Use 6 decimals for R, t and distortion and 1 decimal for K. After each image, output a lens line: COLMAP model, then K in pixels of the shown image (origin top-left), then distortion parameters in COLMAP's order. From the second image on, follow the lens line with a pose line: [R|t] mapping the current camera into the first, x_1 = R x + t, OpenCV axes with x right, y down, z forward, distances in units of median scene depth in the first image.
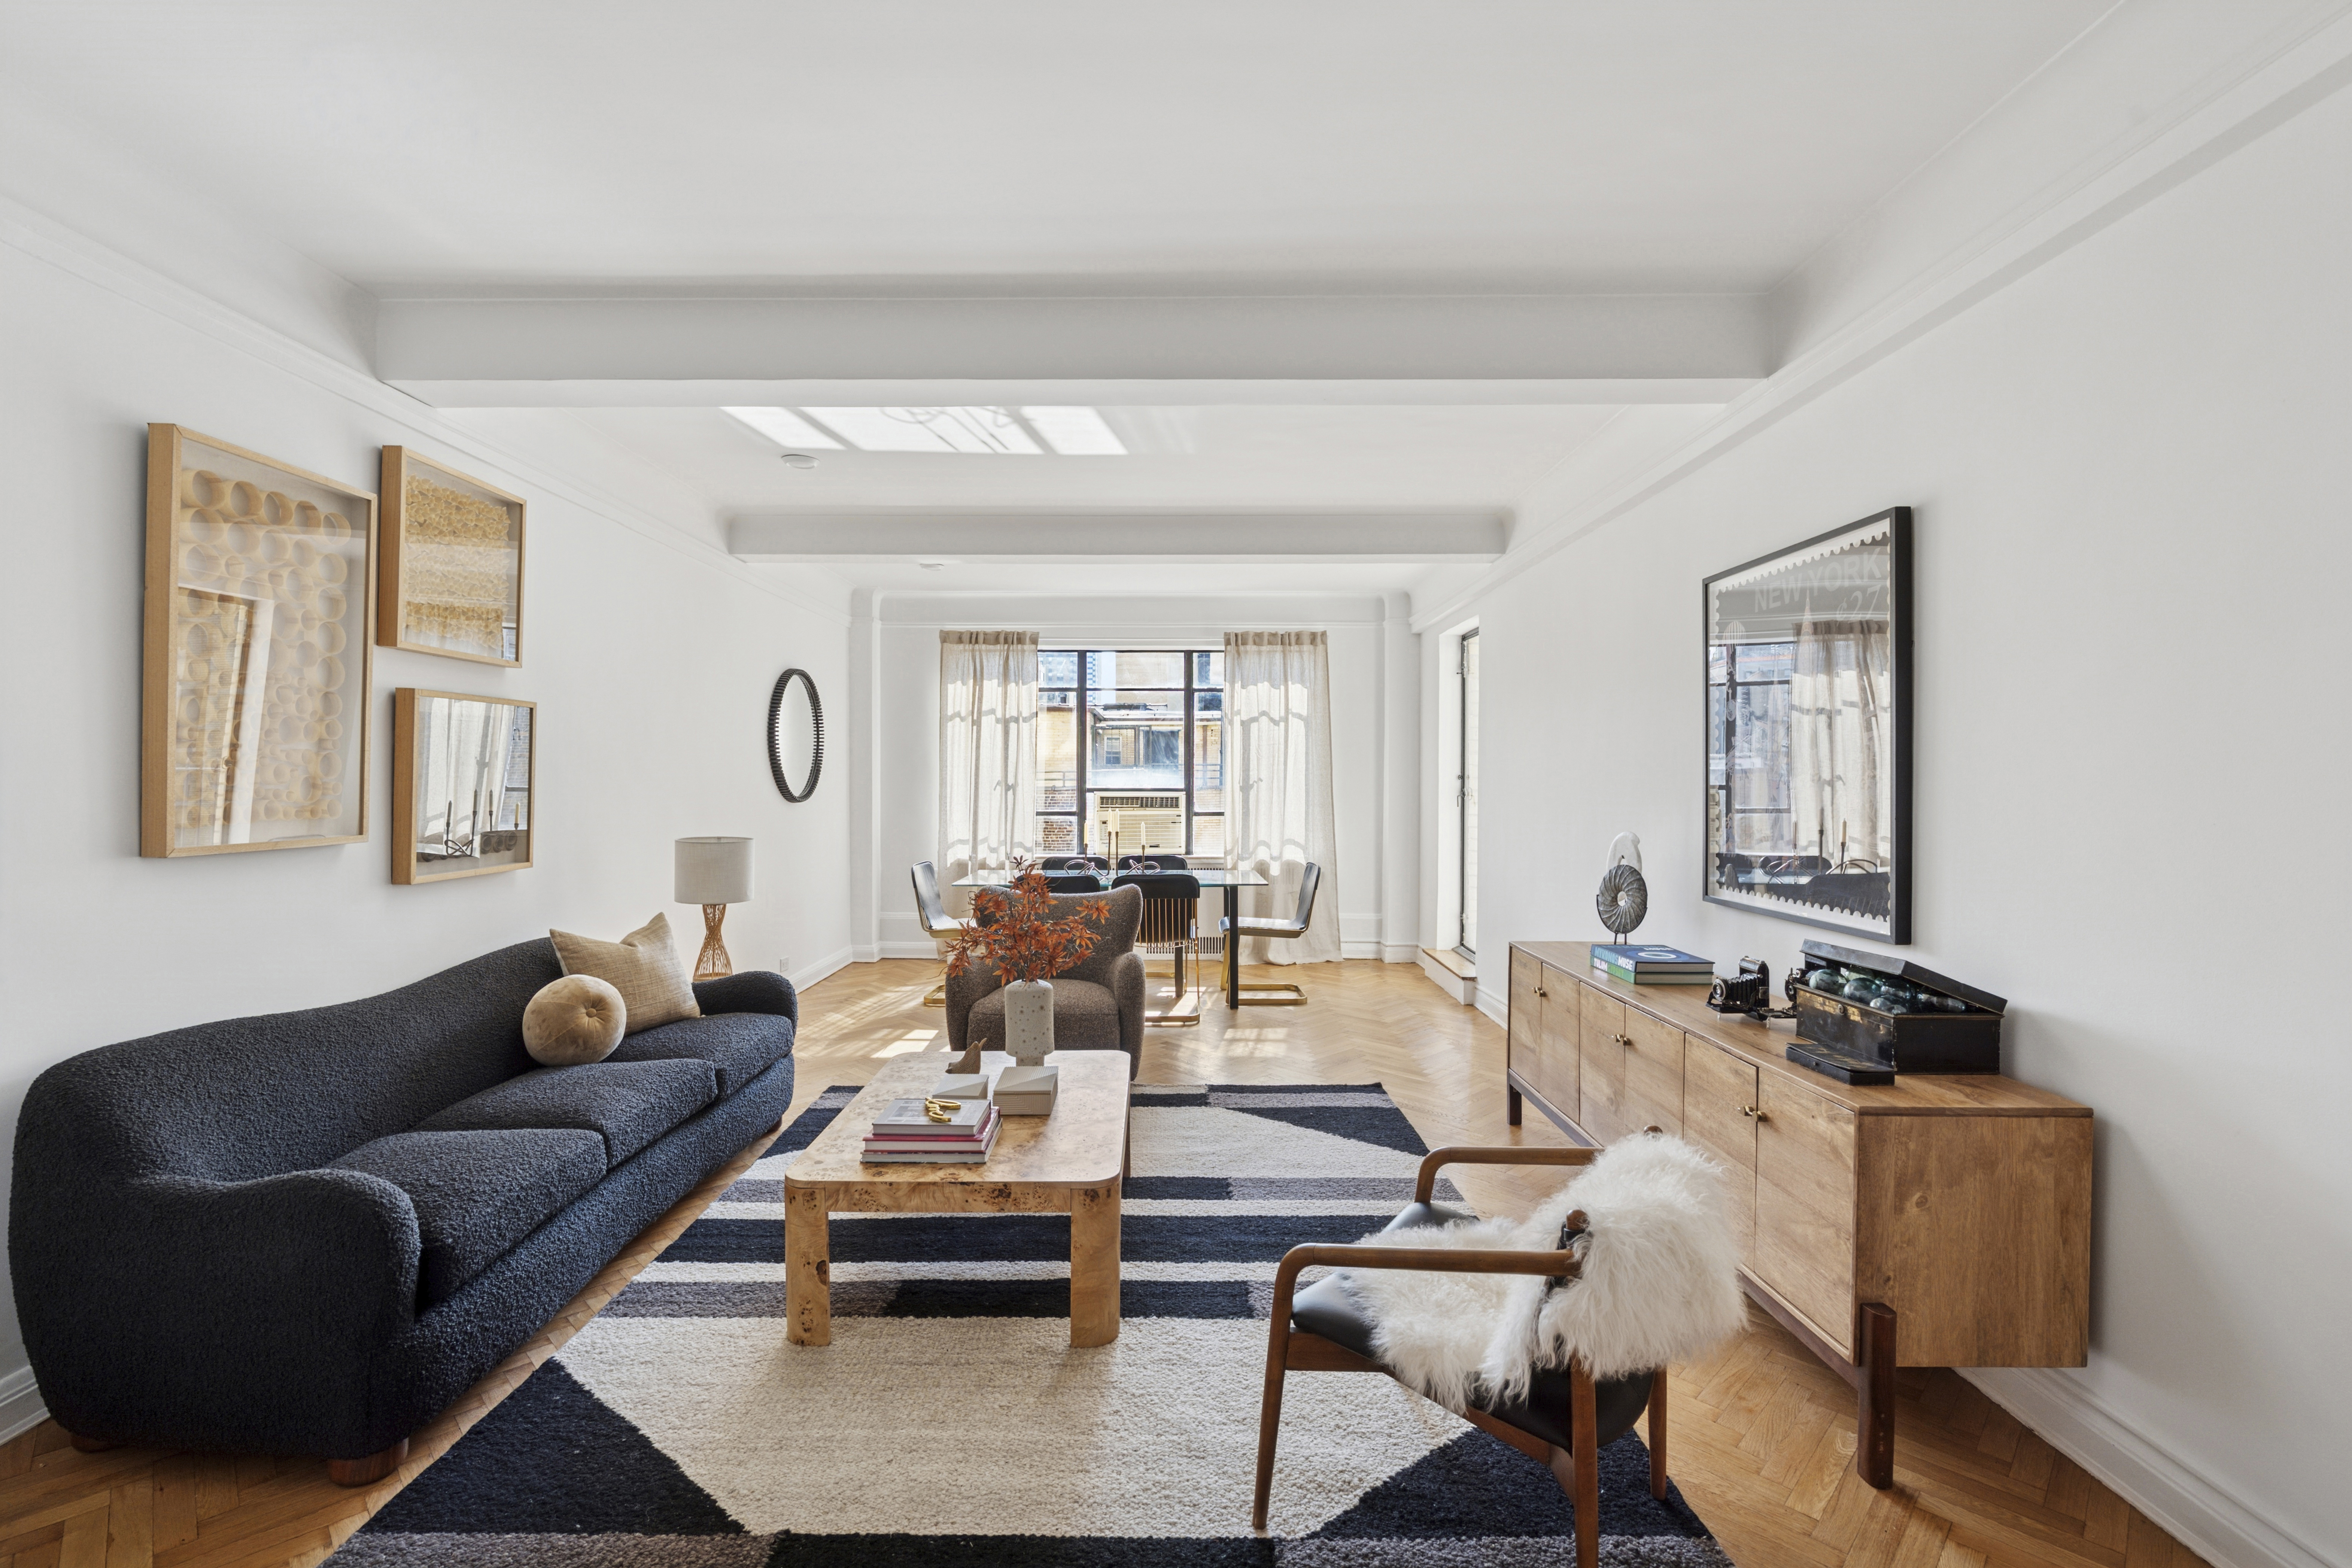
lens RADIAL K [[1035.2, 0, 1126.2], [0, 1035.2, 796.8], [0, 0, 1]] dist [-0.020867, -0.000092]
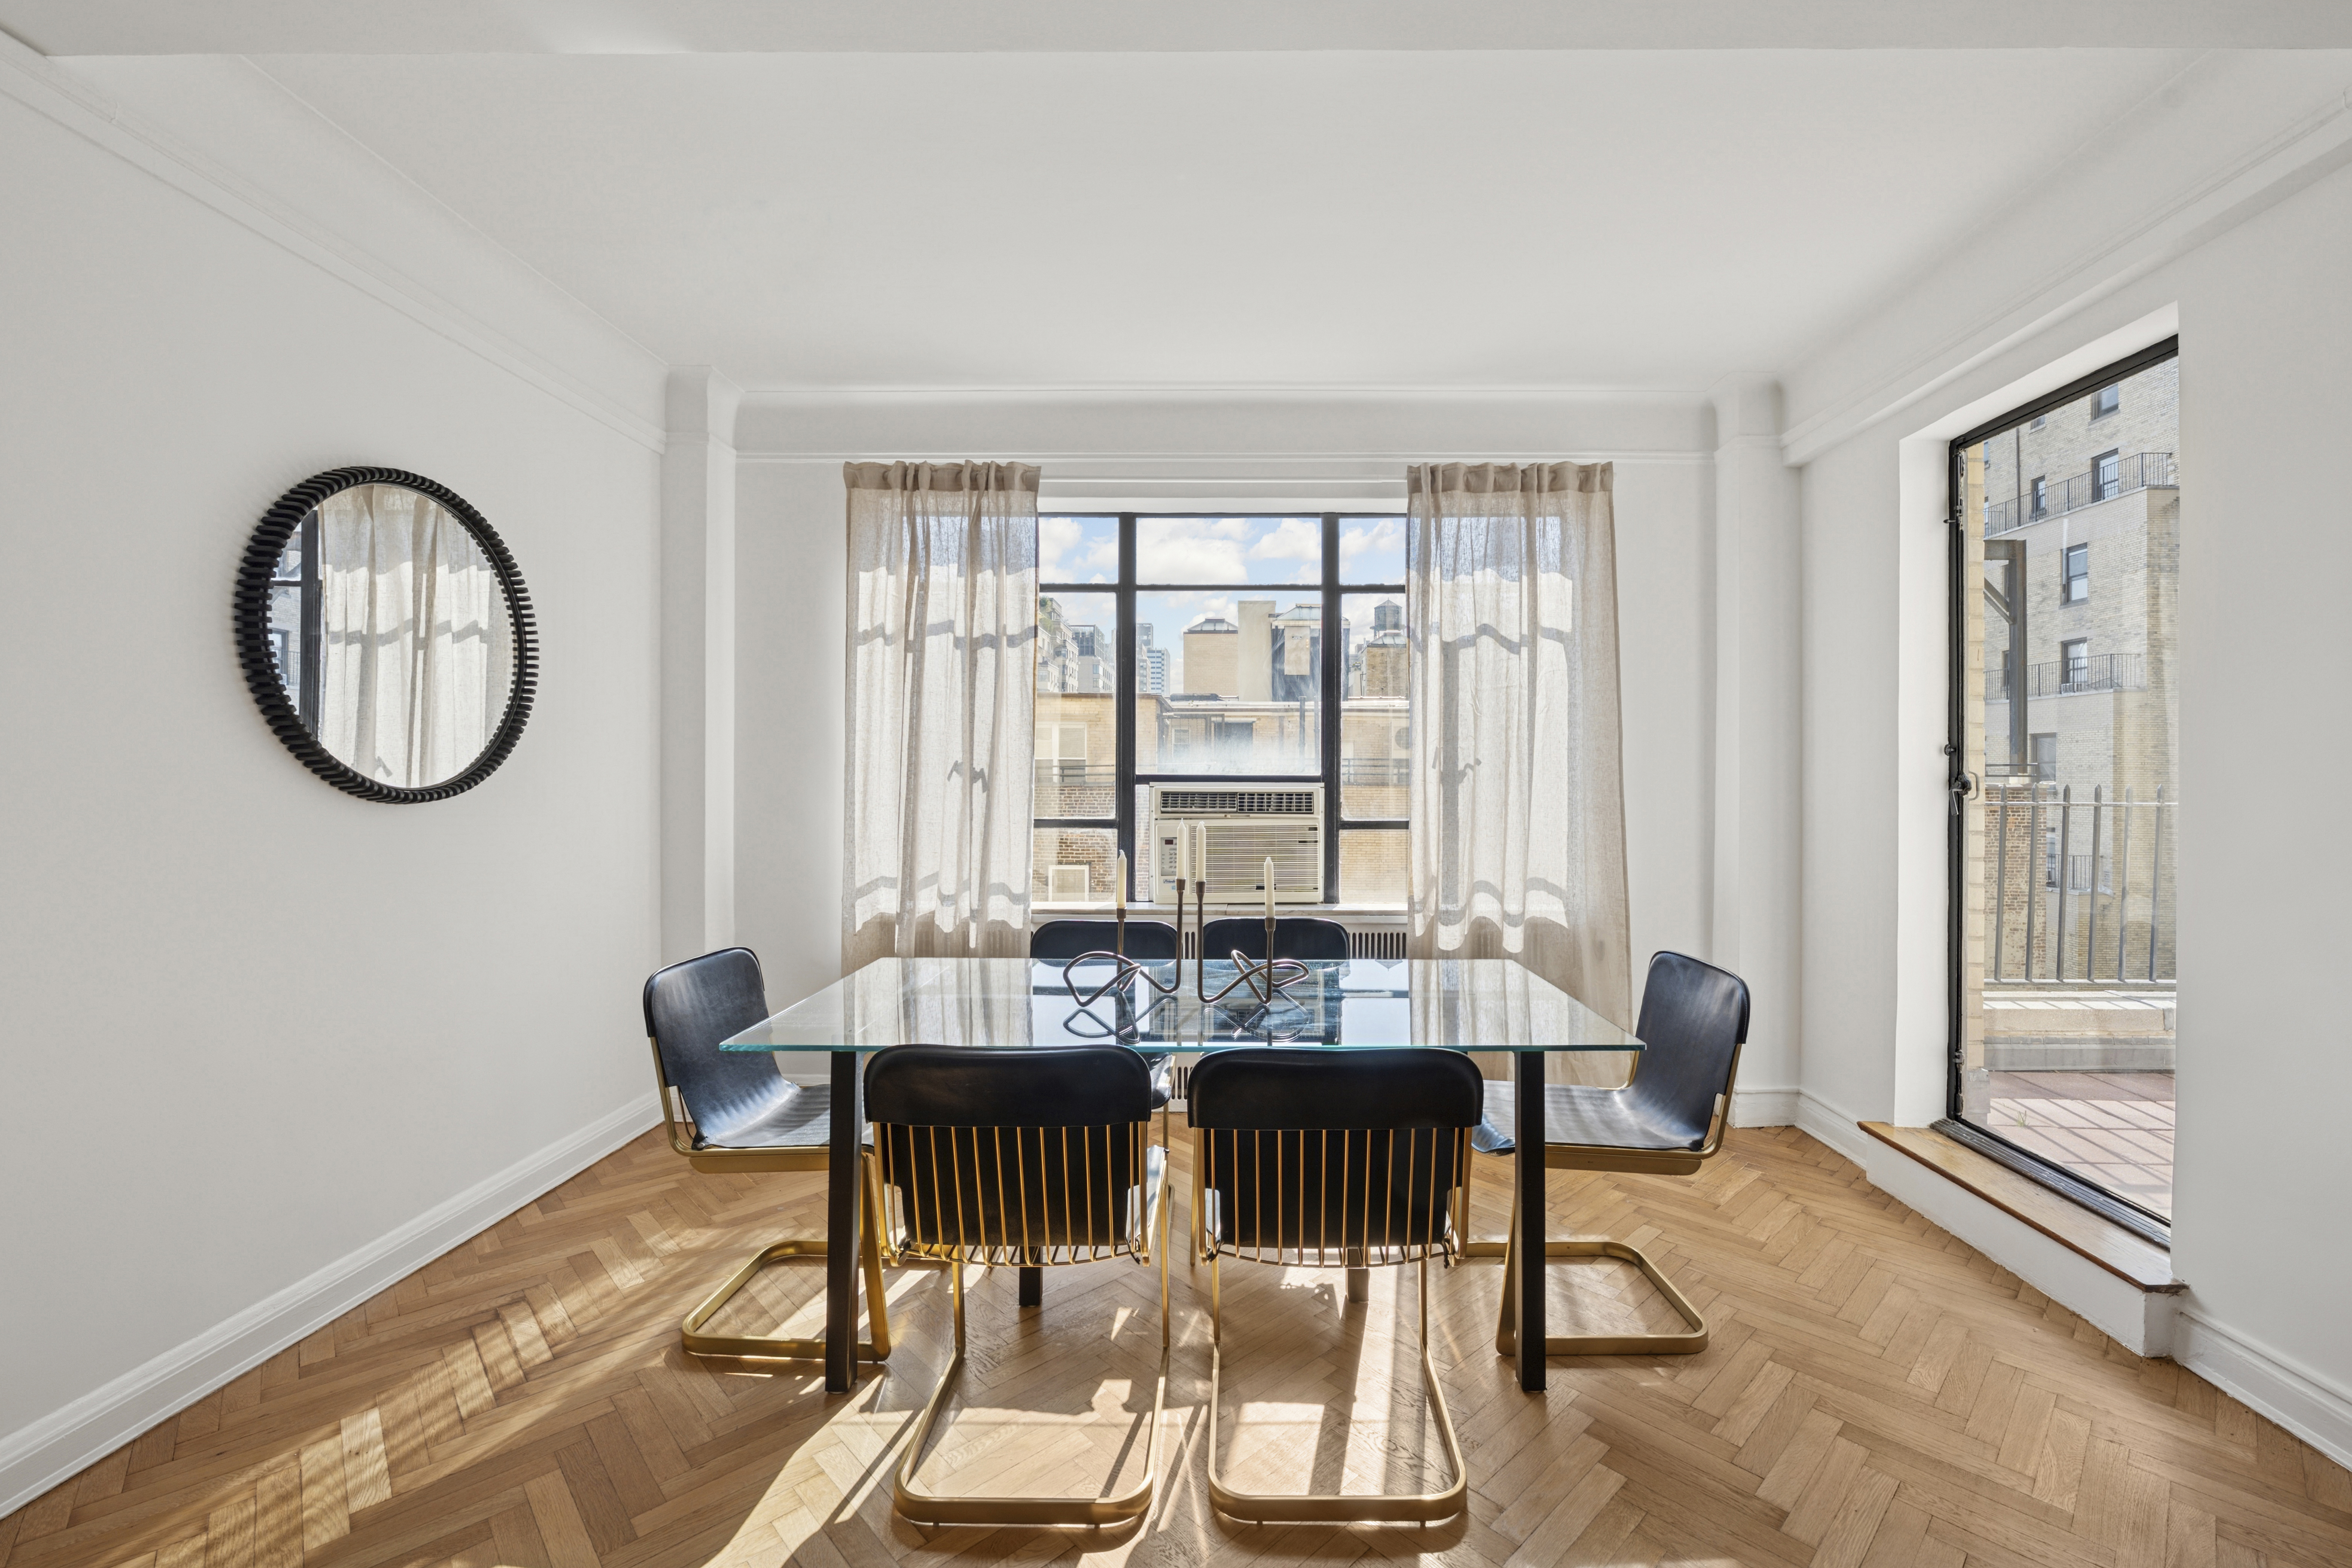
lens RADIAL K [[1055.4, 0, 1191.3], [0, 1055.4, 780.8], [0, 0, 1]] dist [0.019294, 0.000533]
pose [[0.999850, -0.000487, 0.017291, -0.020884], [0.000549, 0.999993, -0.003592, -0.004702], [-0.017289, 0.003601, 0.999844, 0.516329]]
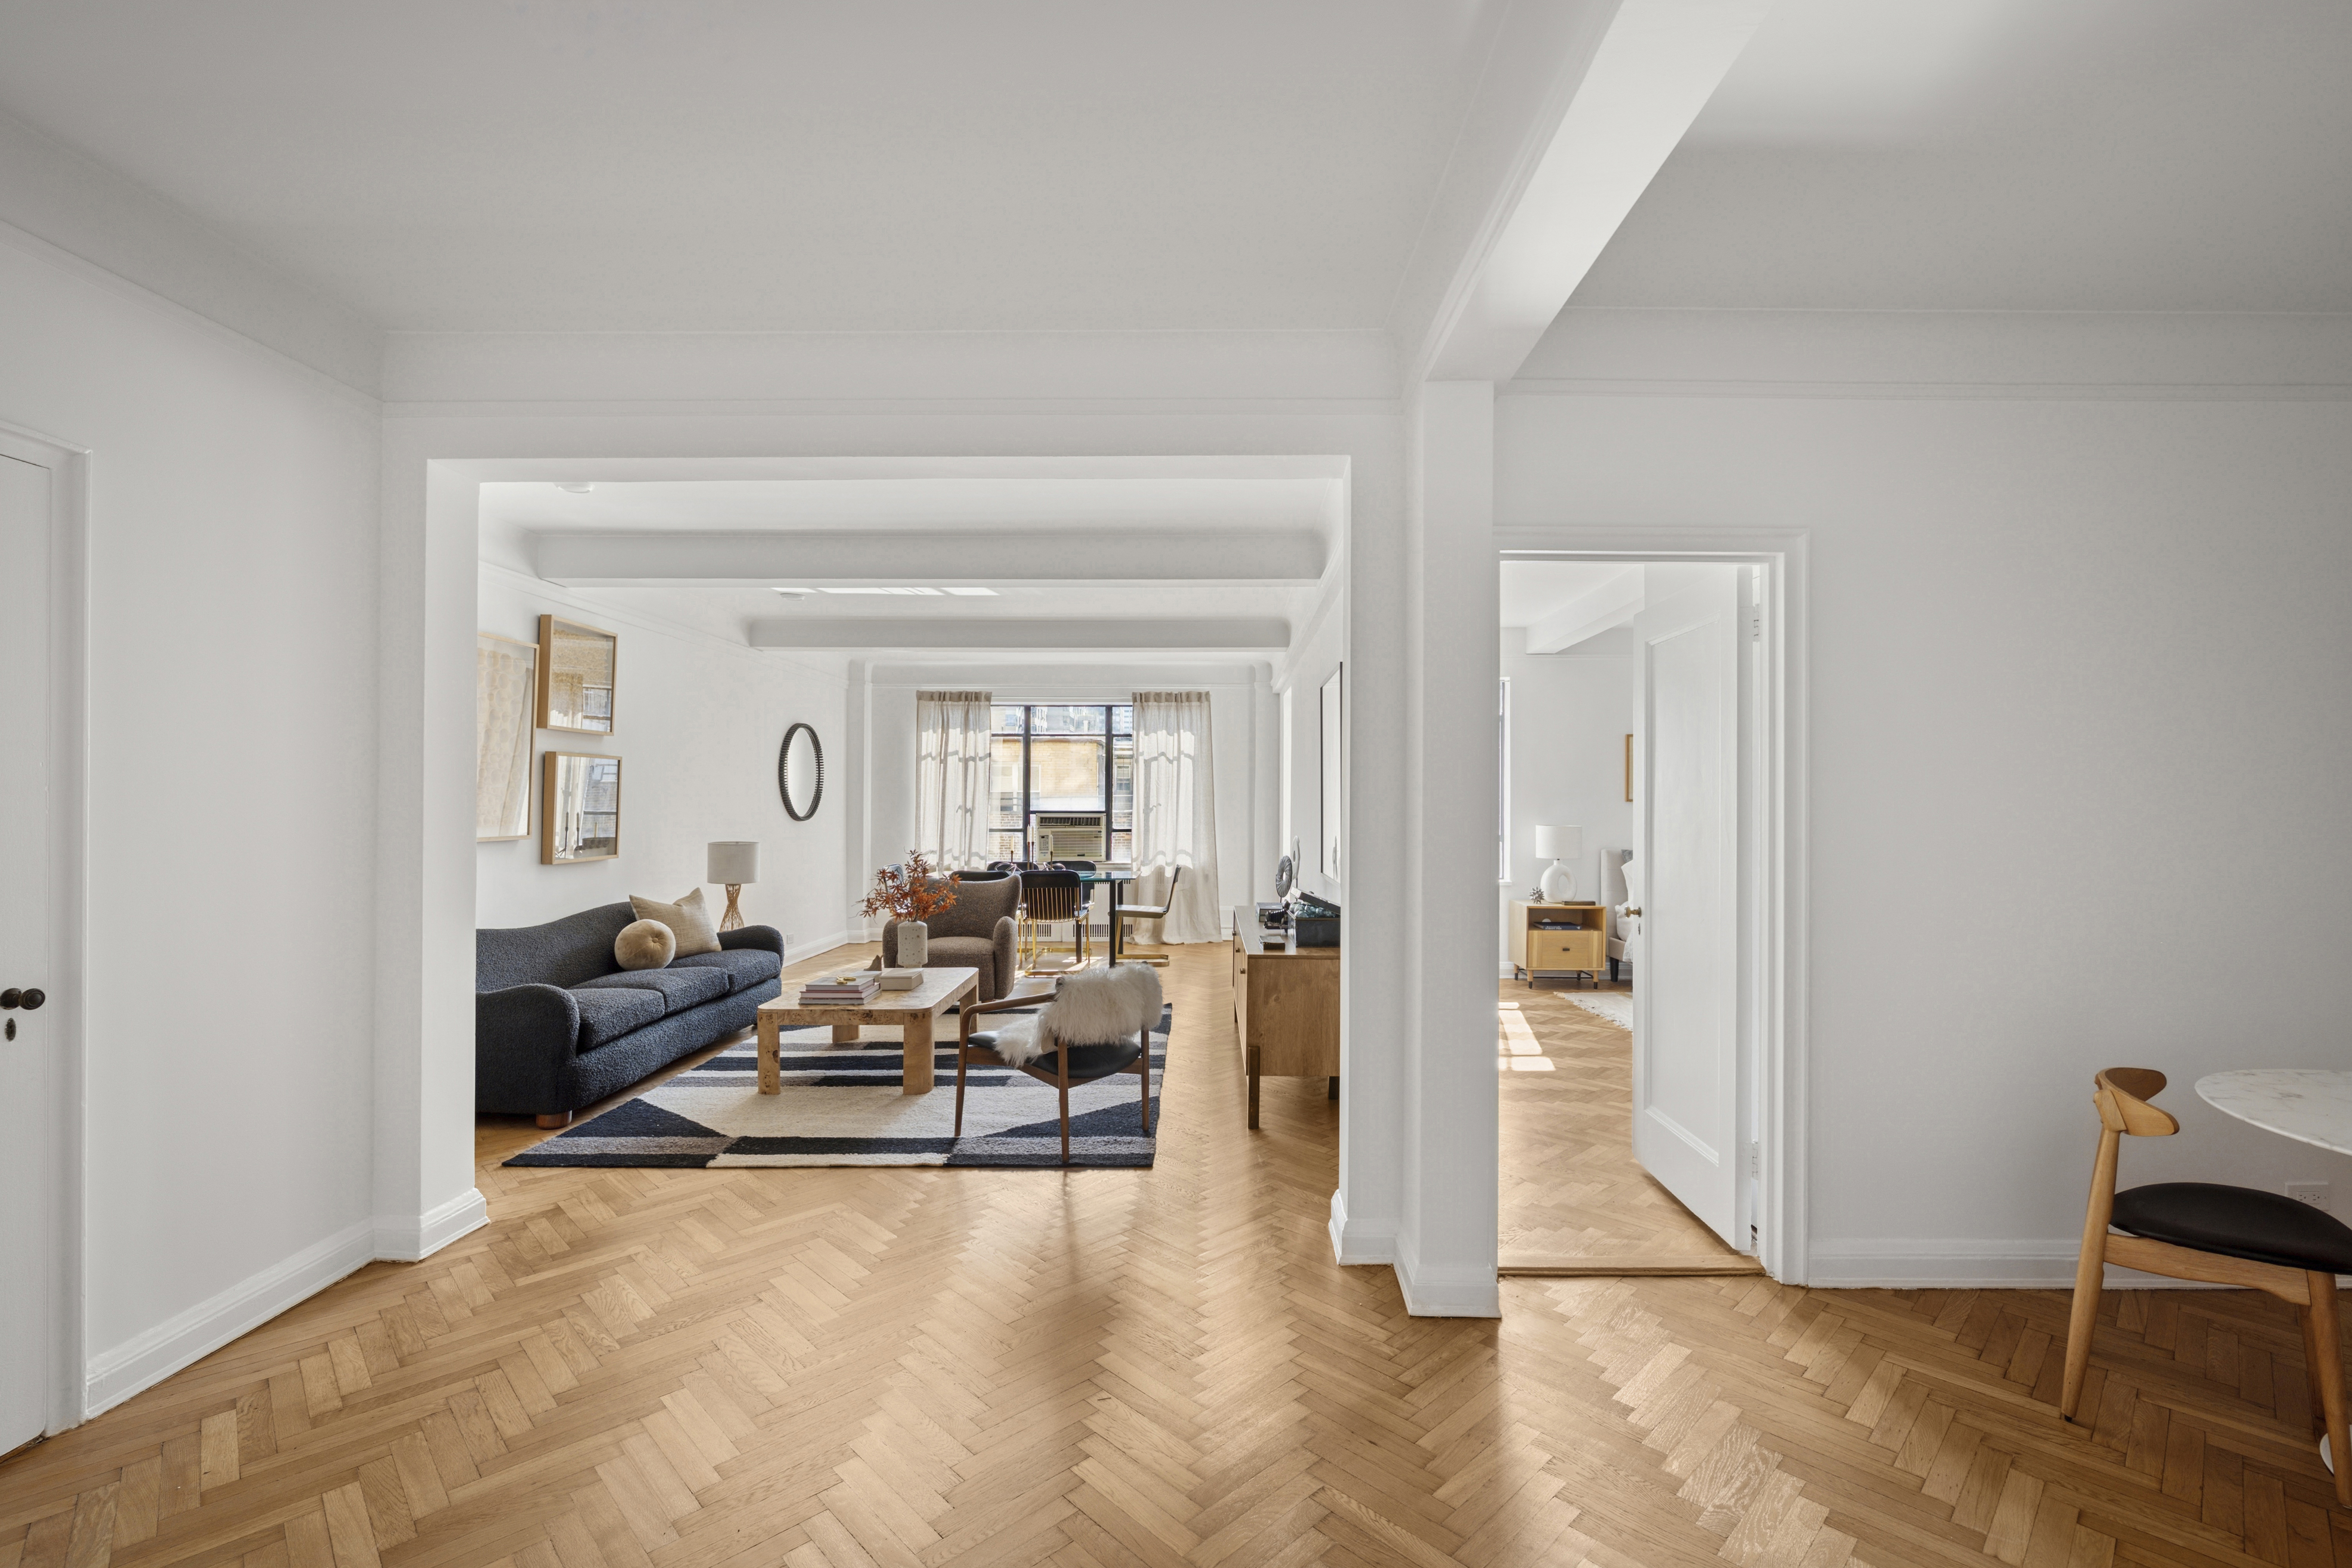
lens RADIAL K [[1035.2, 0, 1182.2], [0, 1035.2, 799.2], [0, 0, 1]] dist [-0.020867, -0.000092]
pose [[0.999977, -0.001013, 0.006708, 0.158821], [0.001165, 0.999744, -0.022583, 0.007171], [-0.006684, 0.022590, 0.999722, -0.332977]]
